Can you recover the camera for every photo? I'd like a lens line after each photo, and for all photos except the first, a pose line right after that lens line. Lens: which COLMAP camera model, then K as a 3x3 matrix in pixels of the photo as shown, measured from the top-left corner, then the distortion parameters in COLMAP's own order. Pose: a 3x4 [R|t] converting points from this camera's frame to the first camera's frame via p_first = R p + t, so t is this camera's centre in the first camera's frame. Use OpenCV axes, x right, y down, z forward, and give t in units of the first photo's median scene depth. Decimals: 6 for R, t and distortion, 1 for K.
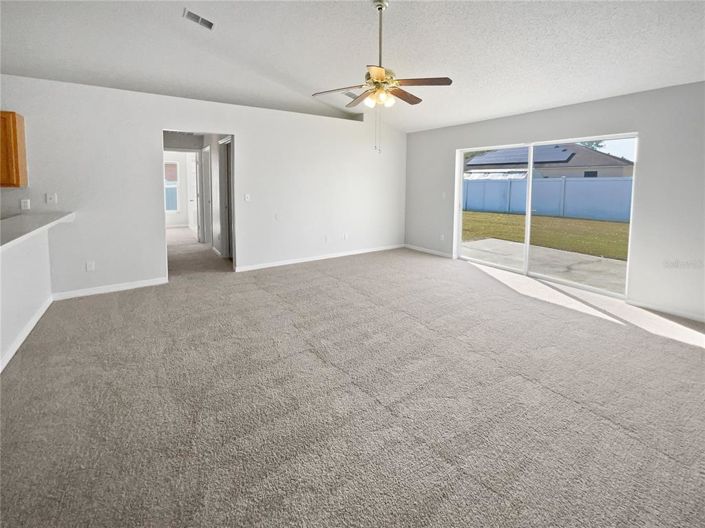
lens RADIAL K [[314.7, 0, 366.7], [0, 314.7, 204.9], [0, 0, 1]] dist [-0.012757, 0.011503]
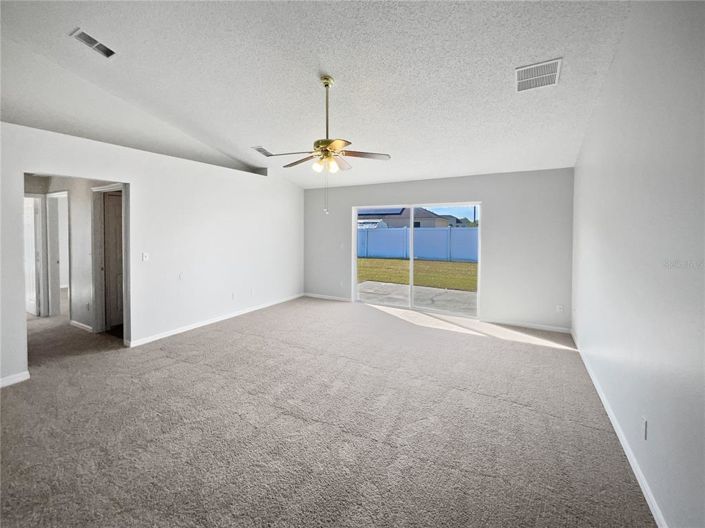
lens RADIAL K [[302.4, 0, 350.9], [0, 302.4, 234.2], [0, 0, 1]] dist [0.000102, 0.000701]
pose [[0.895606, -0.008460, 0.444768, -0.253036], [0.030852, 0.998593, -0.043129, -0.032557], [-0.443777, 0.052348, 0.894607, 0.014692]]
